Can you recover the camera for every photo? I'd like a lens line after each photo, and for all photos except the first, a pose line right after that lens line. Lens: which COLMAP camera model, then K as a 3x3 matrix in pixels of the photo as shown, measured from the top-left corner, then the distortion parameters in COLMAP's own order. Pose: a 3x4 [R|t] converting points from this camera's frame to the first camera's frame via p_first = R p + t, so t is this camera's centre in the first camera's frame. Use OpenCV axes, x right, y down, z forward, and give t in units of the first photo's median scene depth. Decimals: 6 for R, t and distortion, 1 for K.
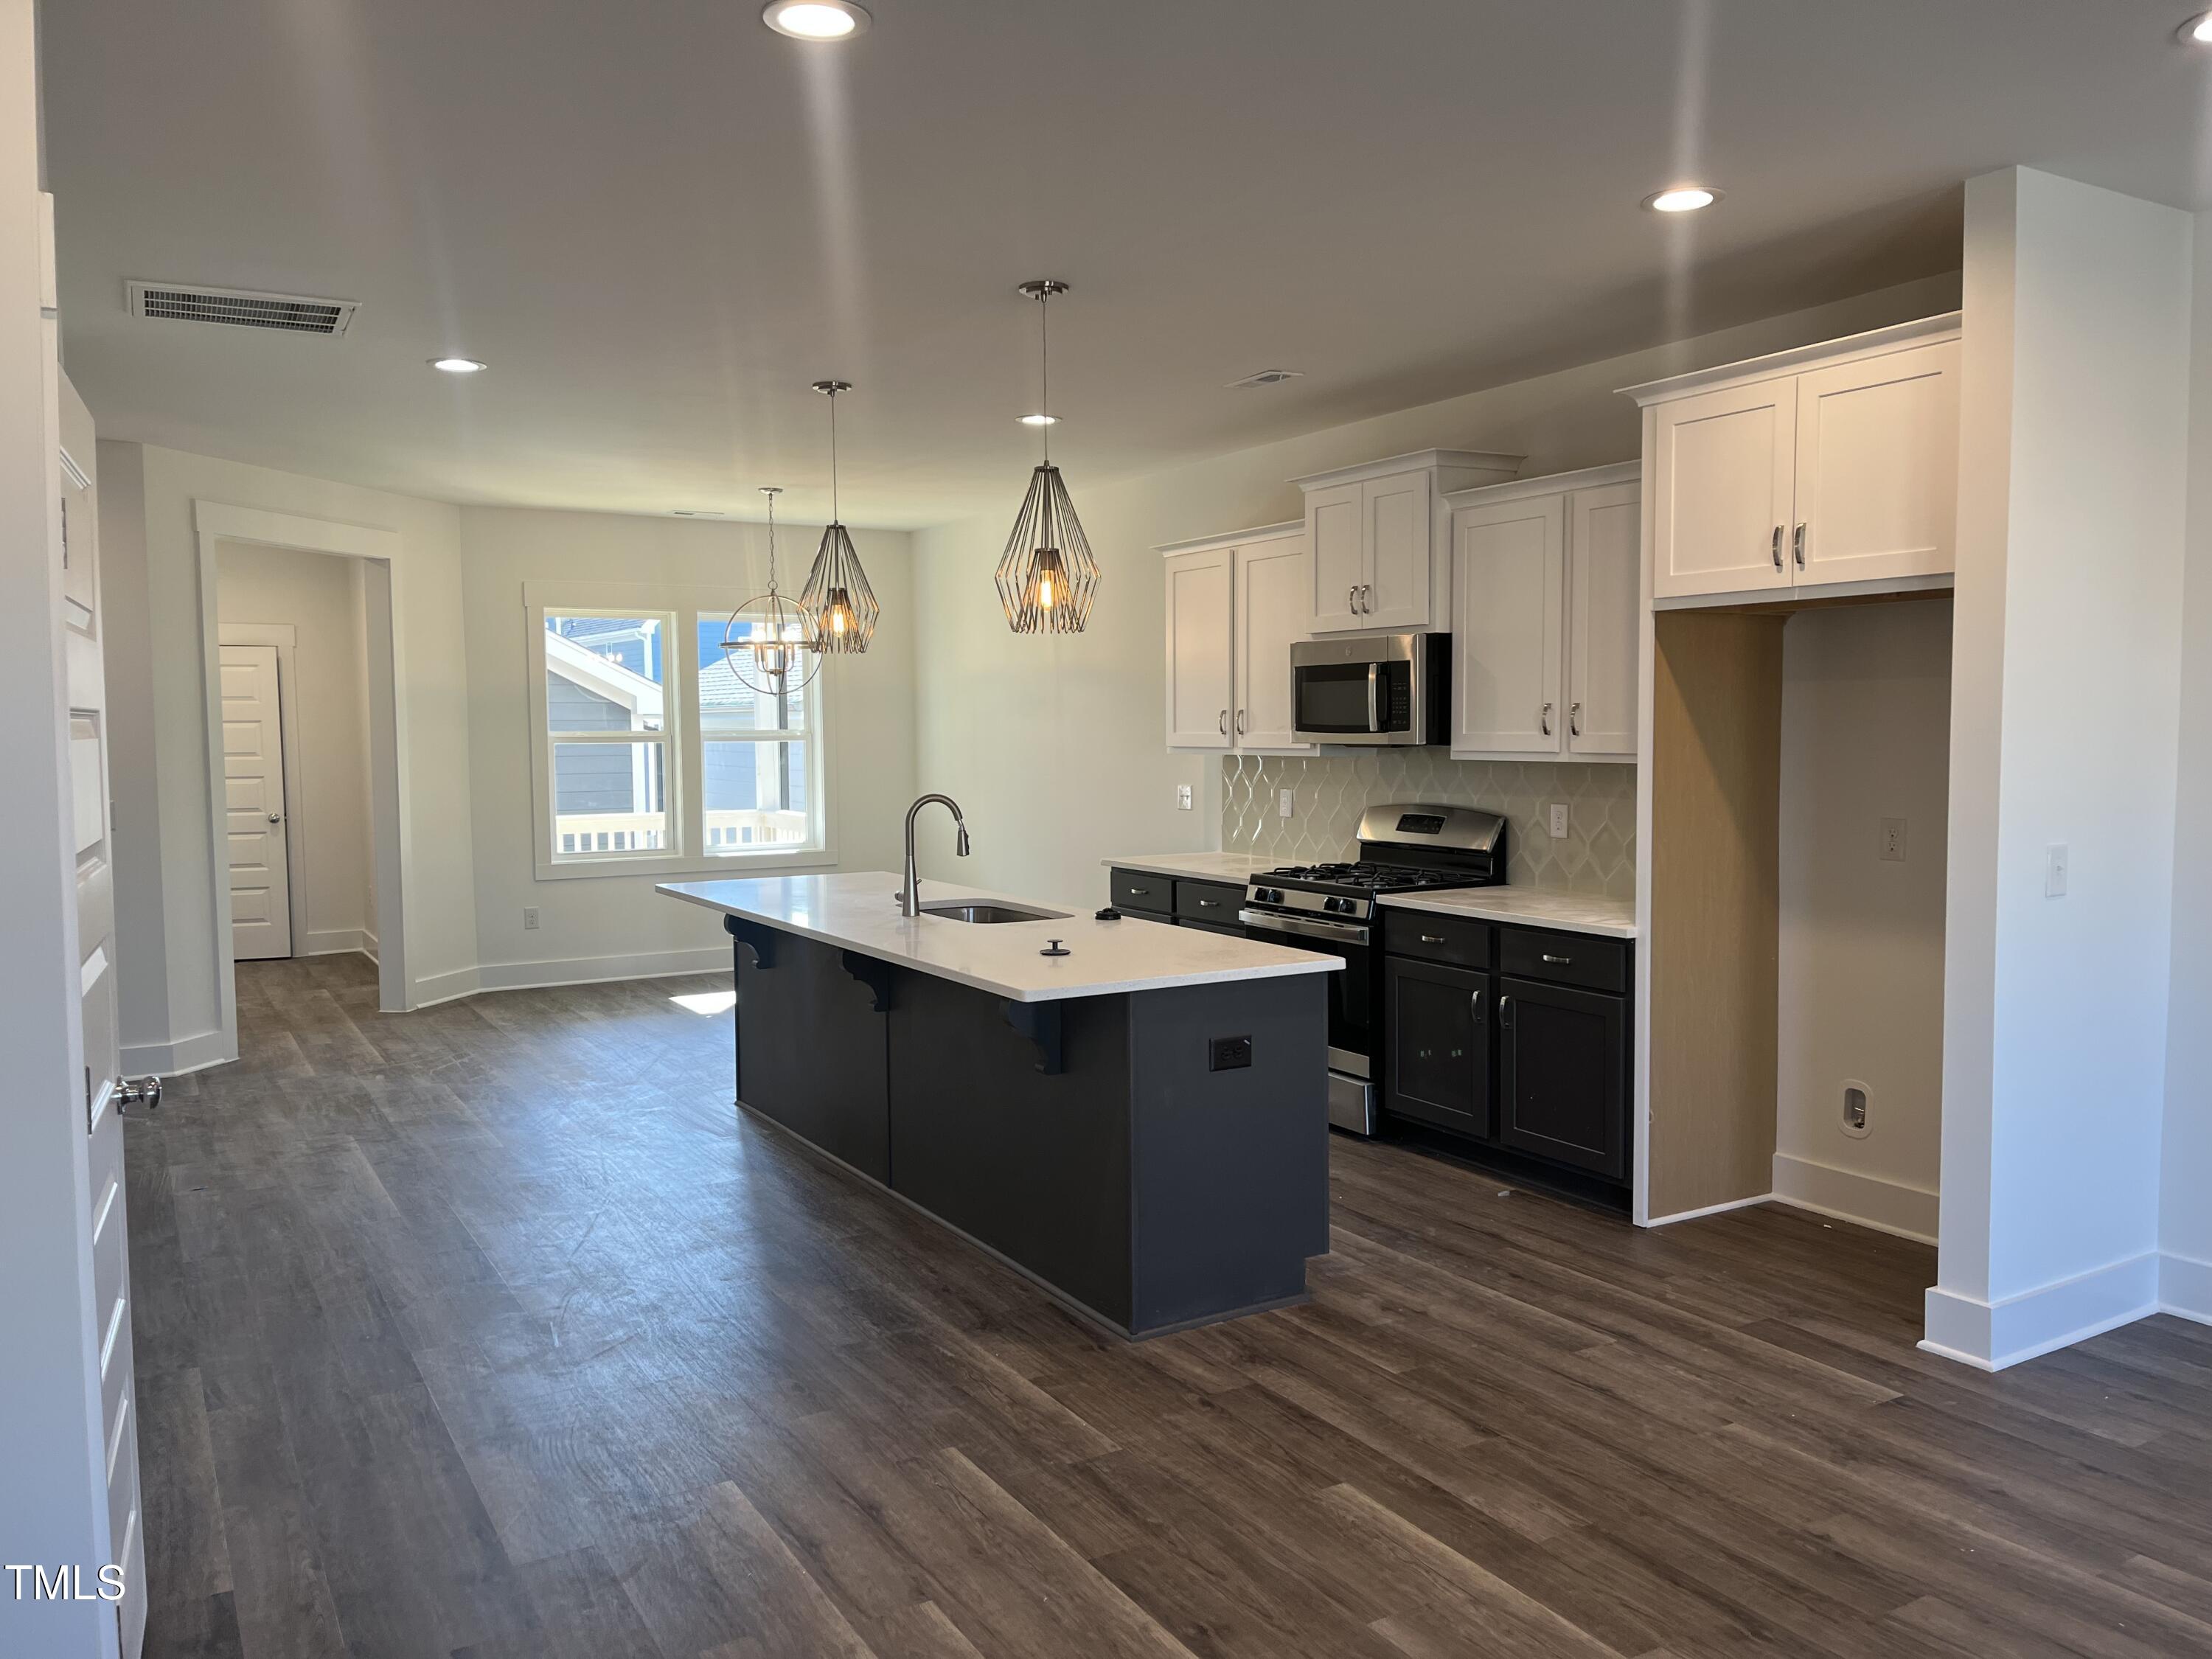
lens RADIAL K [[1677.3, 0, 1108.9], [0, 1677.3, 827.6], [0, 0, 1]] dist [0.049626, -0.065686]
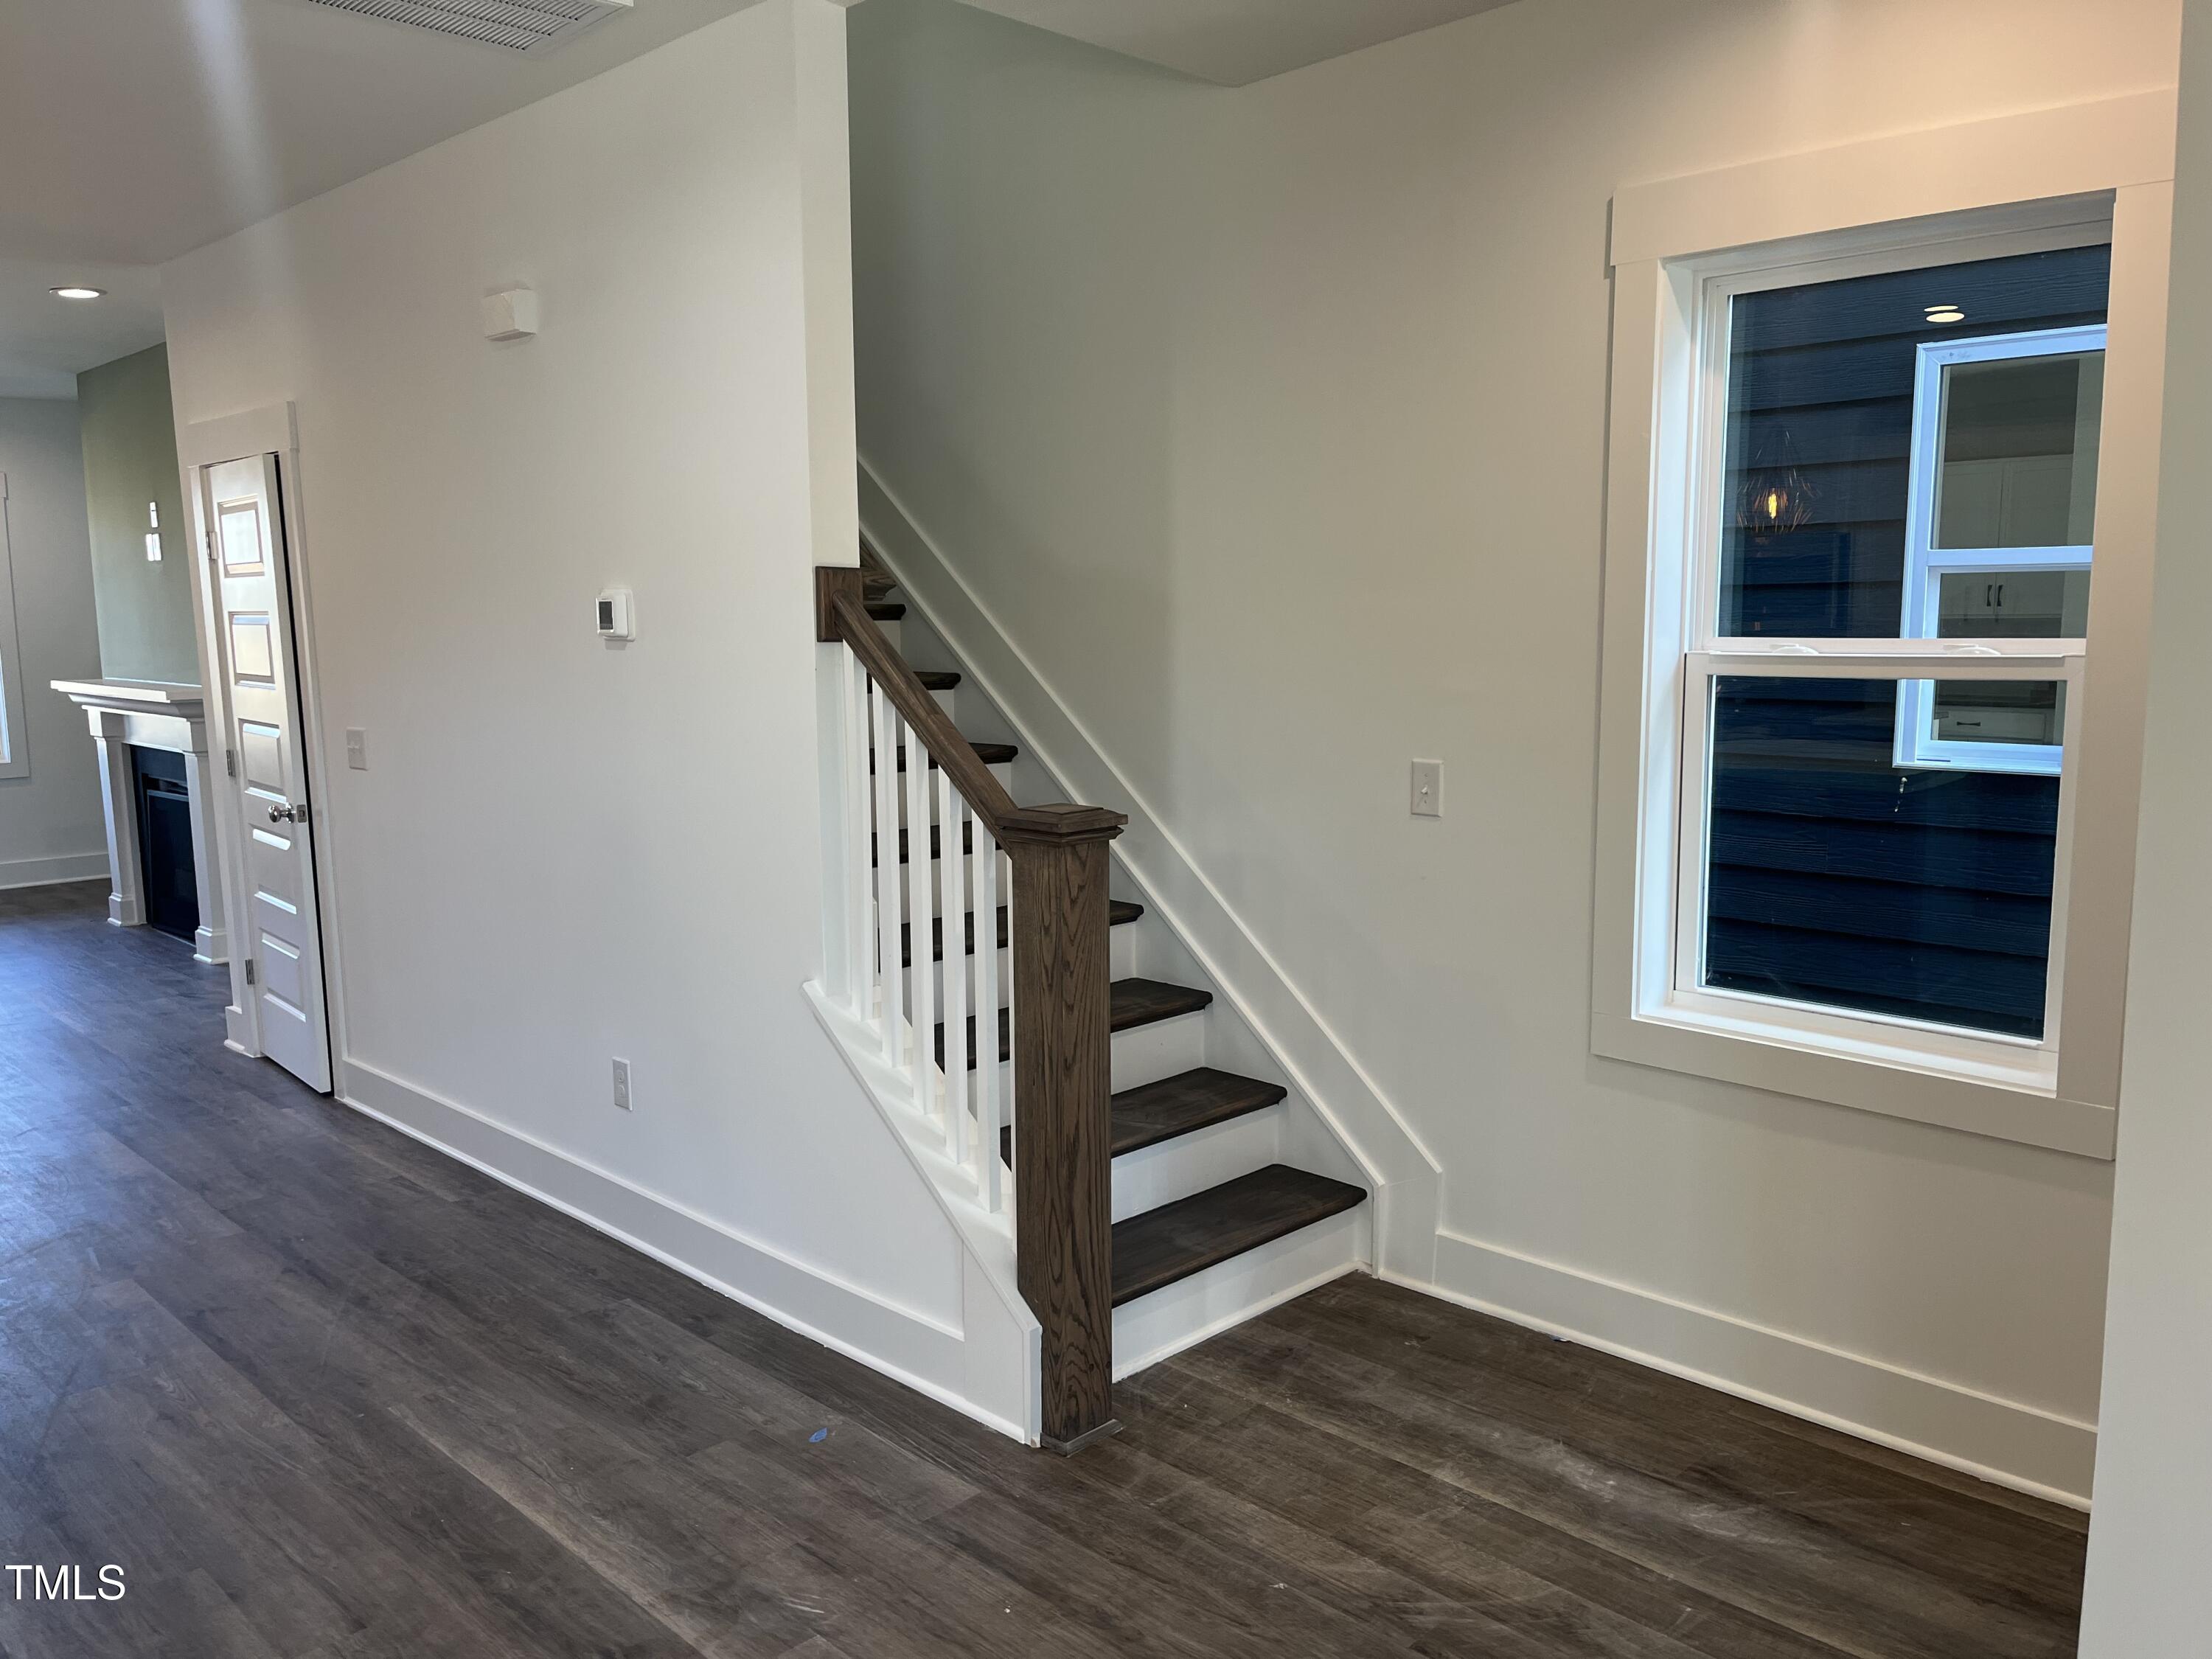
lens RADIAL K [[1677.3, 0, 1106.2], [0, 1677.3, 830.3], [0, 0, 1]] dist [0.049626, -0.065686]
pose [[-0.966810, 0.057349, -0.248978, -0.563602], [0.004373, 0.978055, 0.208299, -0.118788], [0.255460, 0.200297, -0.945844, 1.716307]]
